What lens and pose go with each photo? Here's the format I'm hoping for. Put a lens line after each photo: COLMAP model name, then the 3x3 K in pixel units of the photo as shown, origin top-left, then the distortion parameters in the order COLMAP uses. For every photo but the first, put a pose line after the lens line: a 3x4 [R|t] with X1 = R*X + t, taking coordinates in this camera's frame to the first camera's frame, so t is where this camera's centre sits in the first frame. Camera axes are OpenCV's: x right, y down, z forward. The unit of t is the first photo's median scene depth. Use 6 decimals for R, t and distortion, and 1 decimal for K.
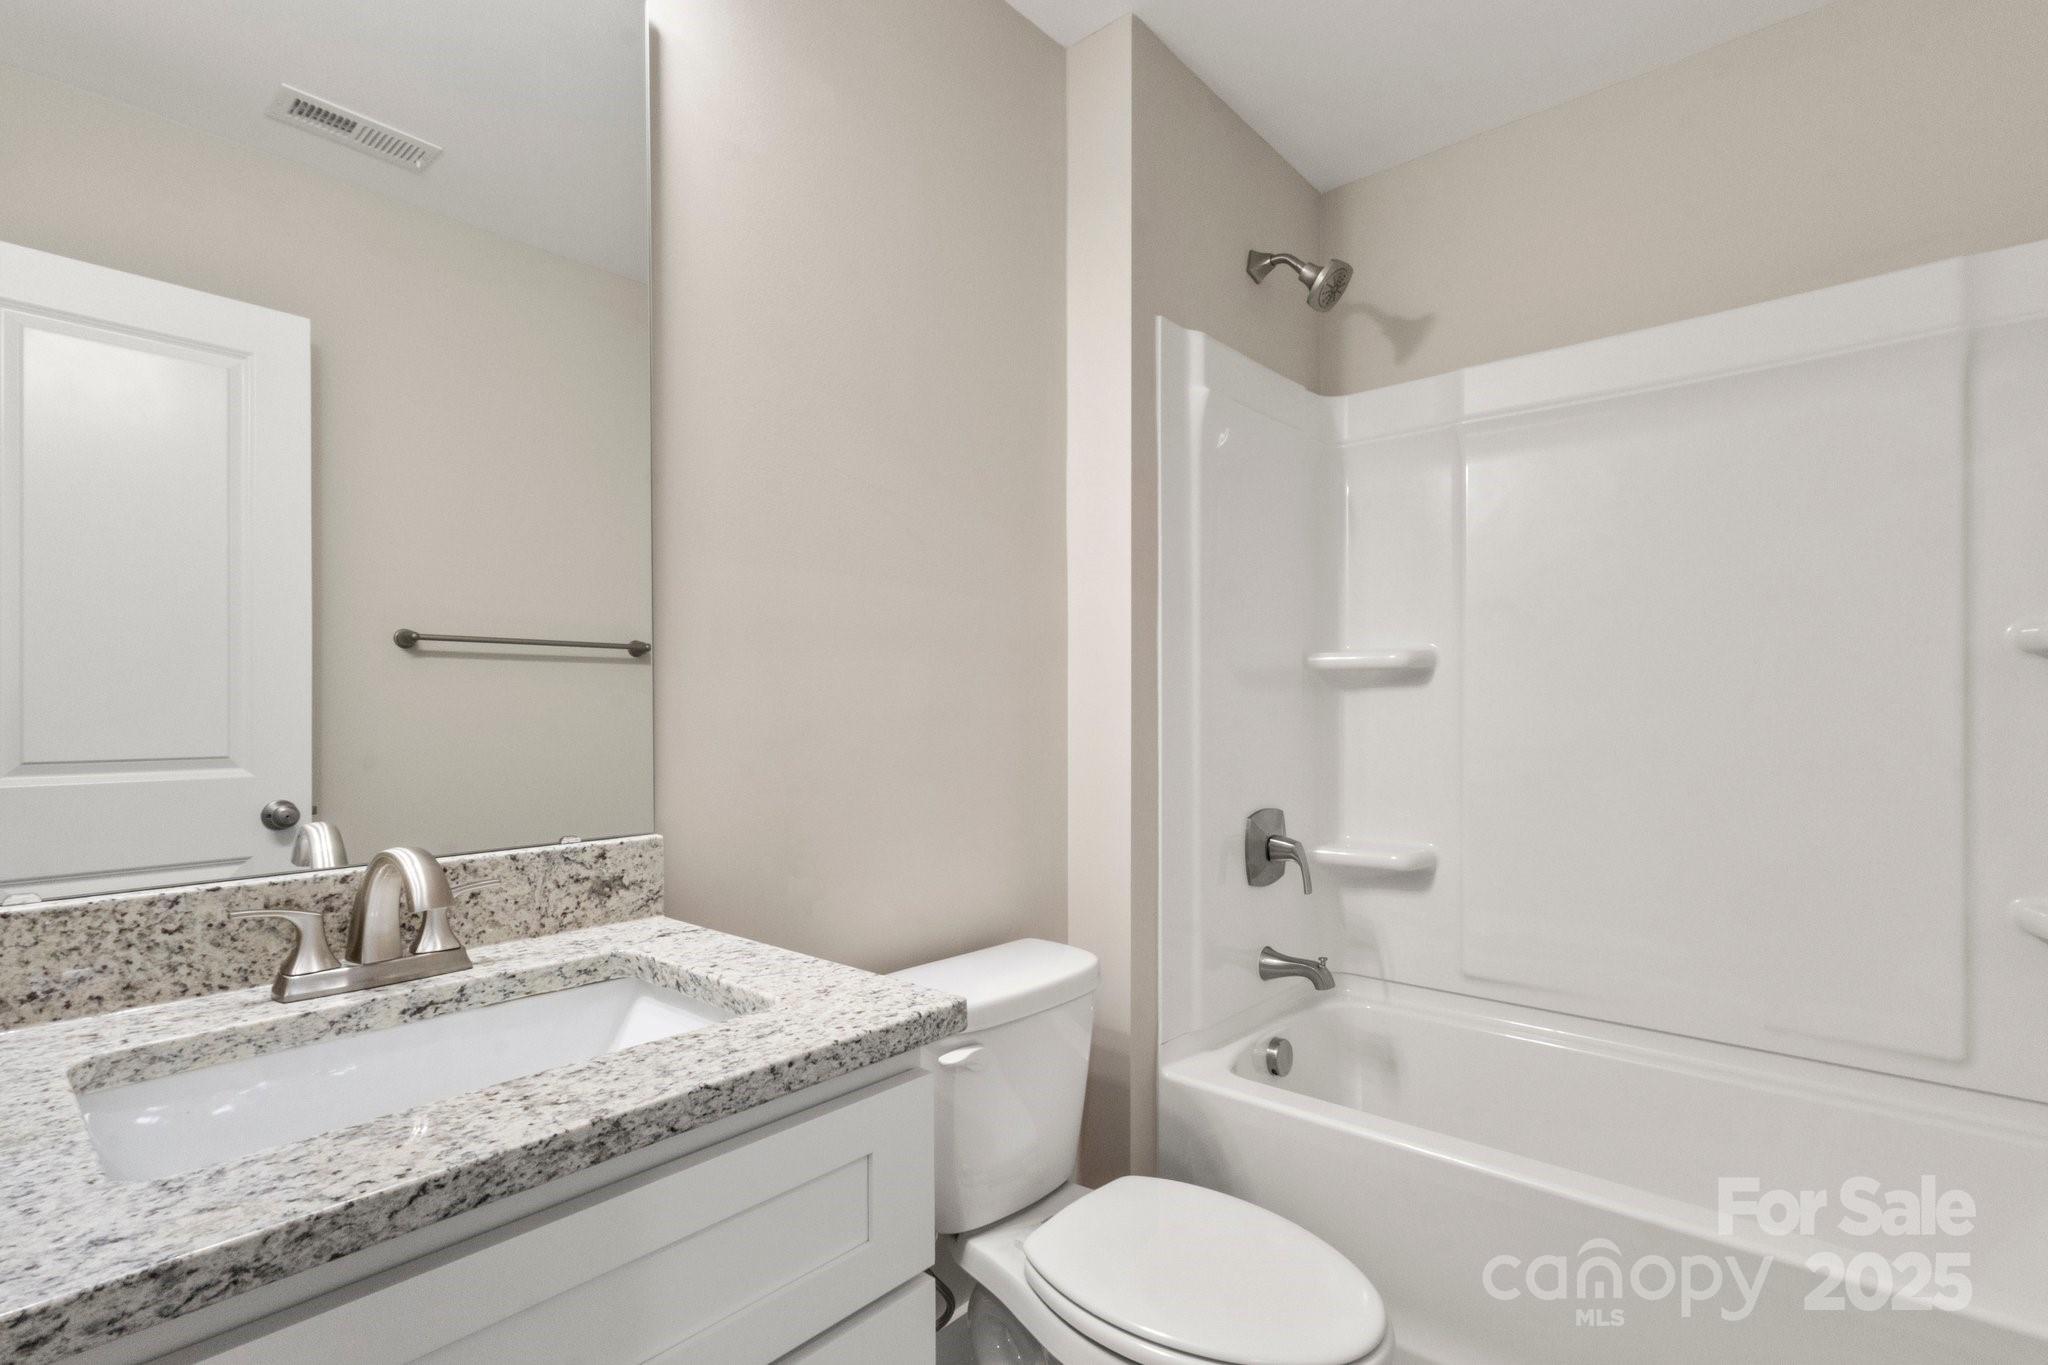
lens RADIAL K [[957.9, 0, 1028.3], [0, 957.9, 679.8], [0, 0, 1]] dist [0.002297, 0.000871]
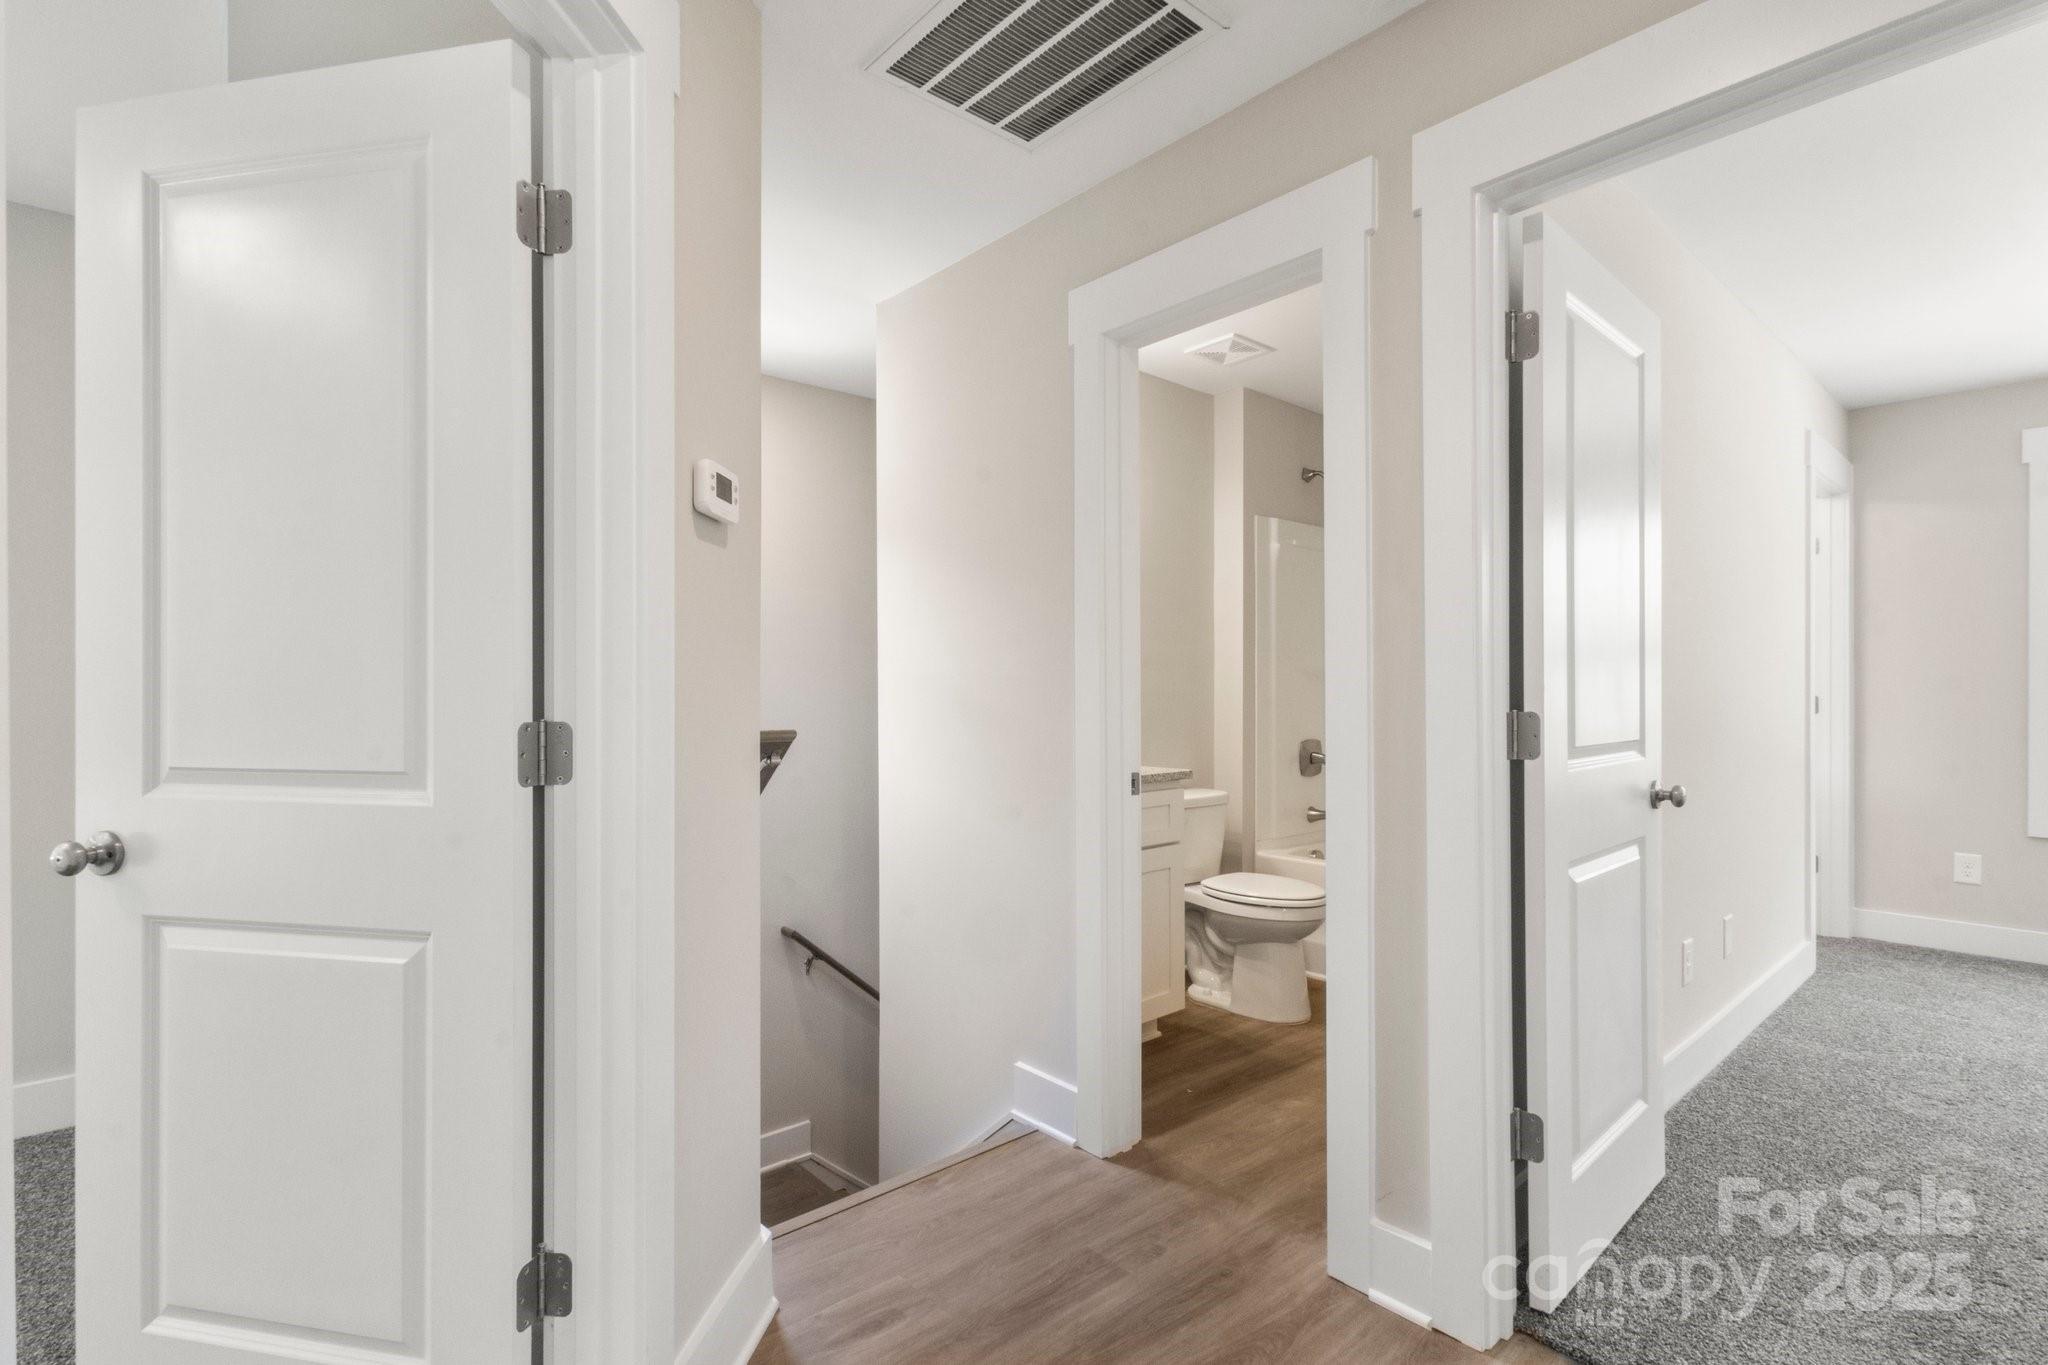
lens RADIAL K [[957.9, 0, 1021.1], [0, 957.9, 687.6], [0, 0, 1]] dist [0.002297, 0.000871]
pose [[0.990652, 0.000515, -0.136413, -0.098195], [0.001999, 0.999831, 0.018288, -0.018141], [0.136399, -0.018390, 0.990483, -1.255879]]
